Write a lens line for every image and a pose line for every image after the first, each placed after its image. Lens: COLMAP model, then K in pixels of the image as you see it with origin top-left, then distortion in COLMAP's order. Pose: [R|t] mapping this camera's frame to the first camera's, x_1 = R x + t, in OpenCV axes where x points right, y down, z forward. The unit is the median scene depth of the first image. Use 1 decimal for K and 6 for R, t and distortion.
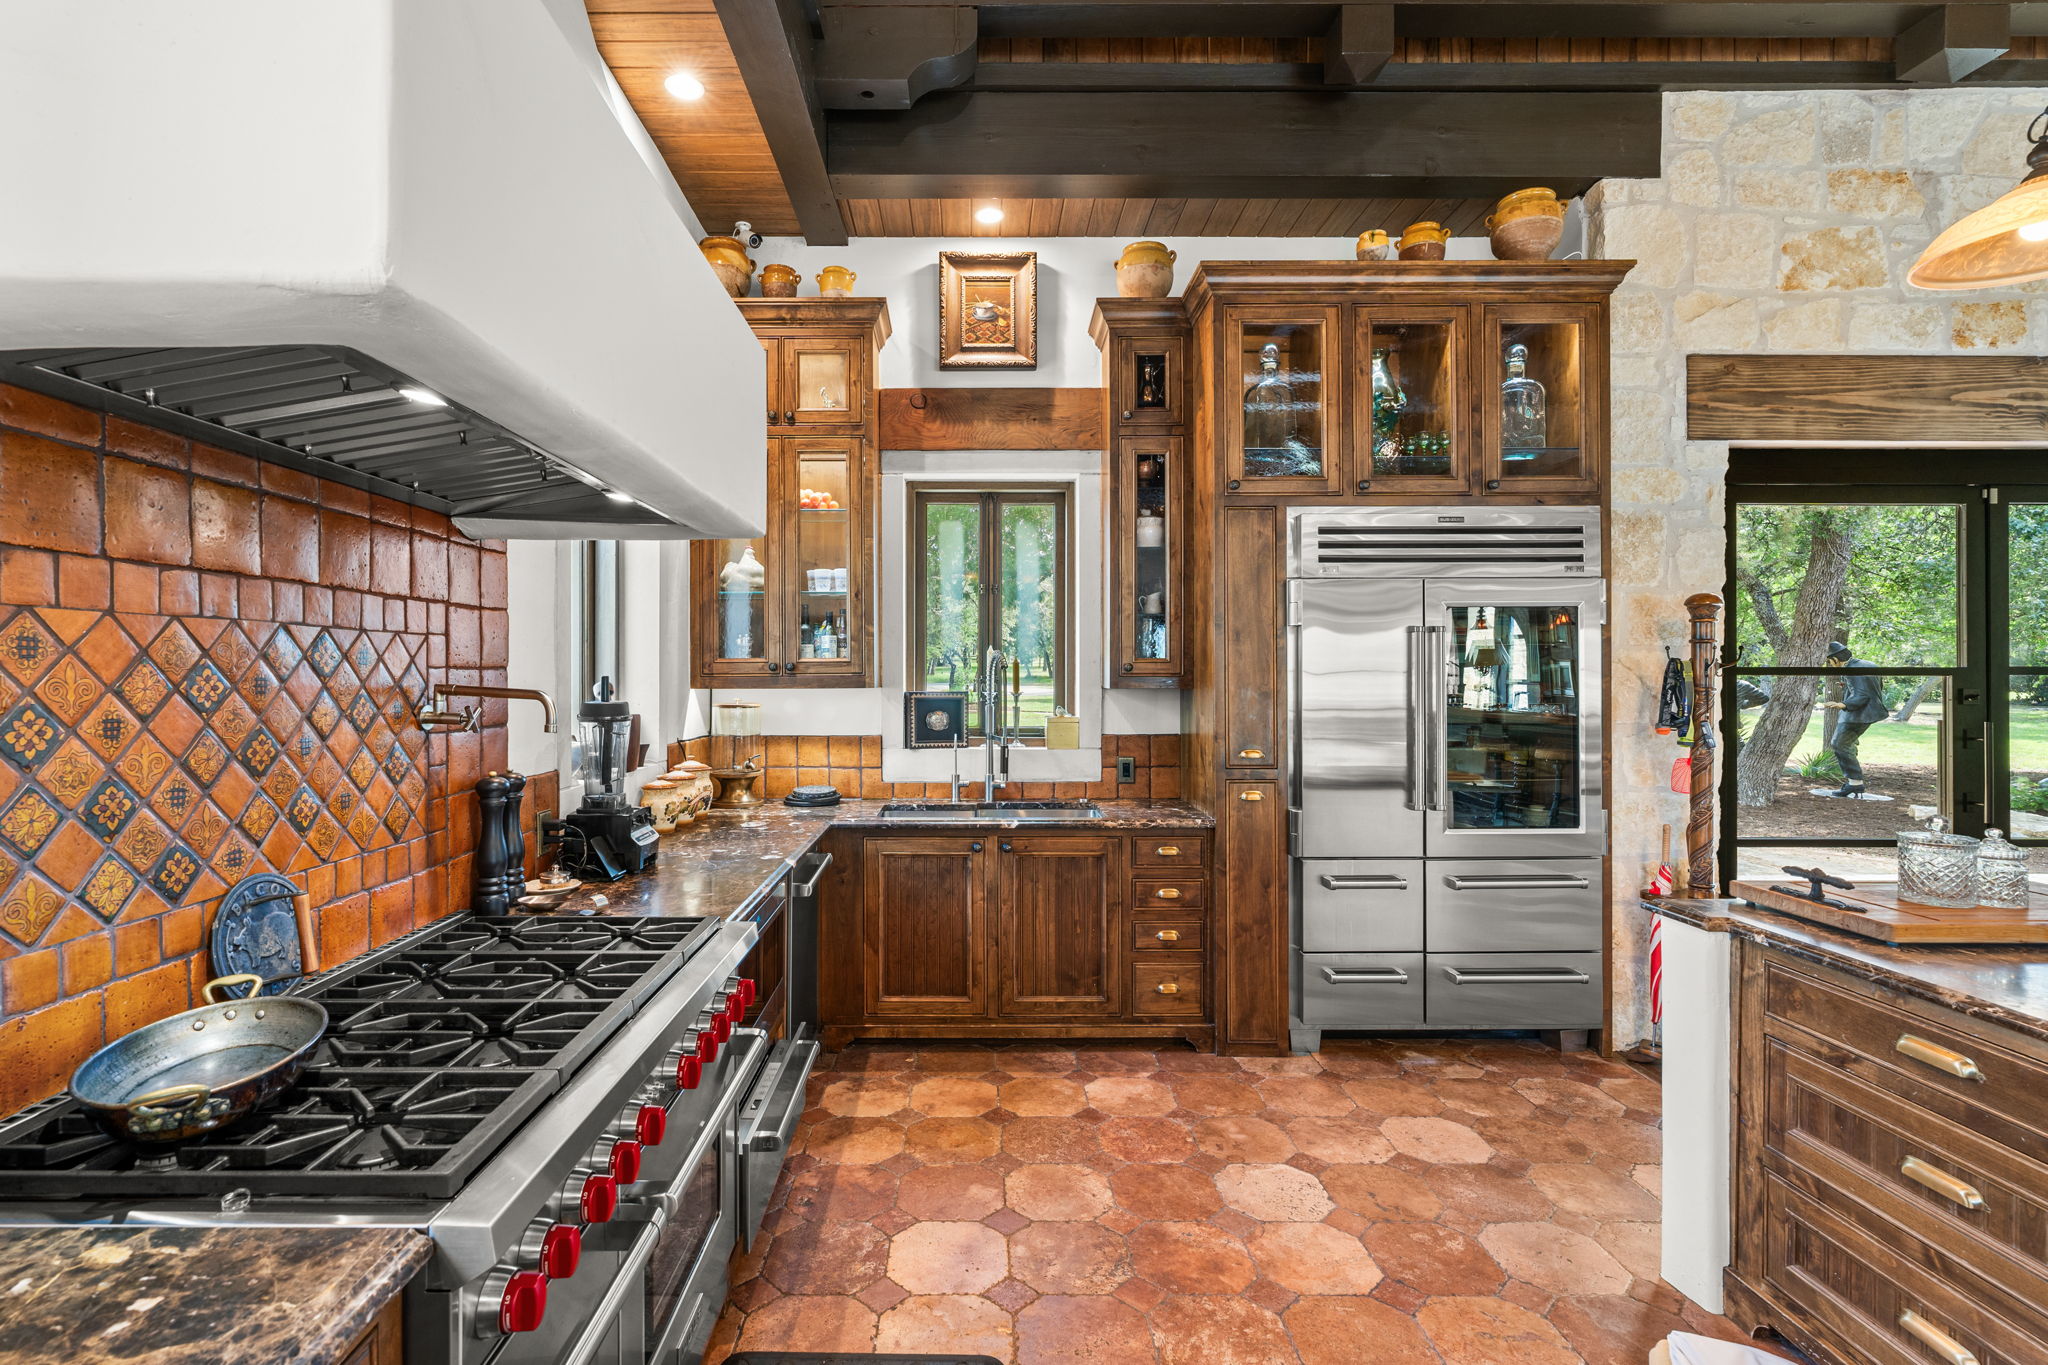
lens RADIAL K [[993.8, 0, 1018.0], [0, 993.8, 674.5], [0, 0, 1]] dist [-0.004424, -0.000299]
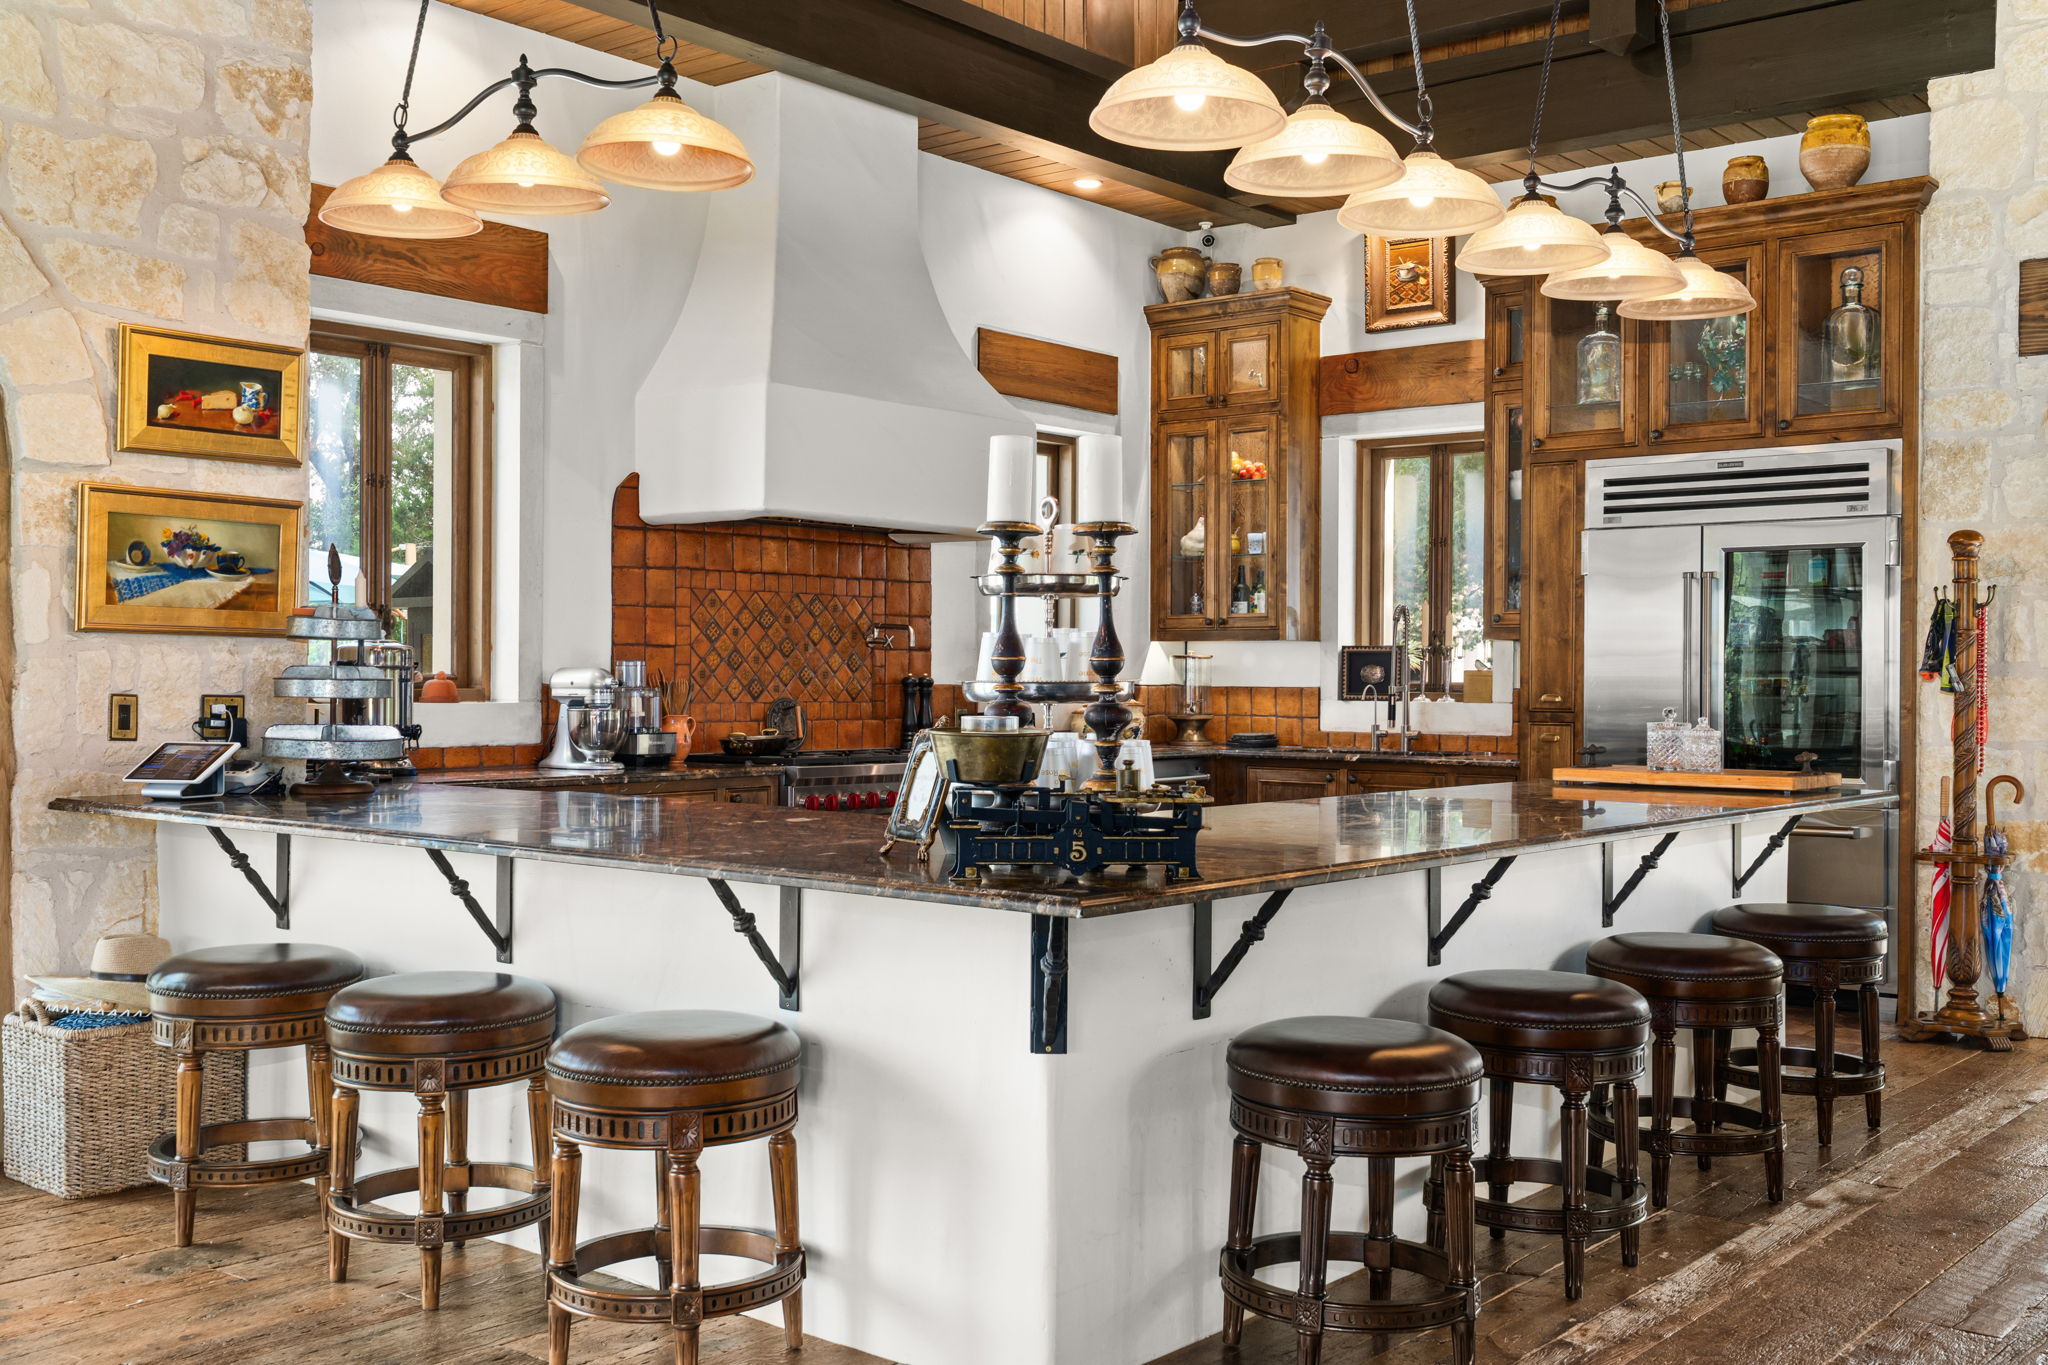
lens RADIAL K [[2022.7, 0, 1024.0], [0, 2022.7, 682.5], [0, 0, 1]] dist [0.003419, 0.002973]
pose [[0.772140, 0.007440, -0.635409, 1.148483], [-0.006259, 0.999972, 0.004104, 0.057515], [0.635422, 0.000808, 0.772165, -0.994023]]
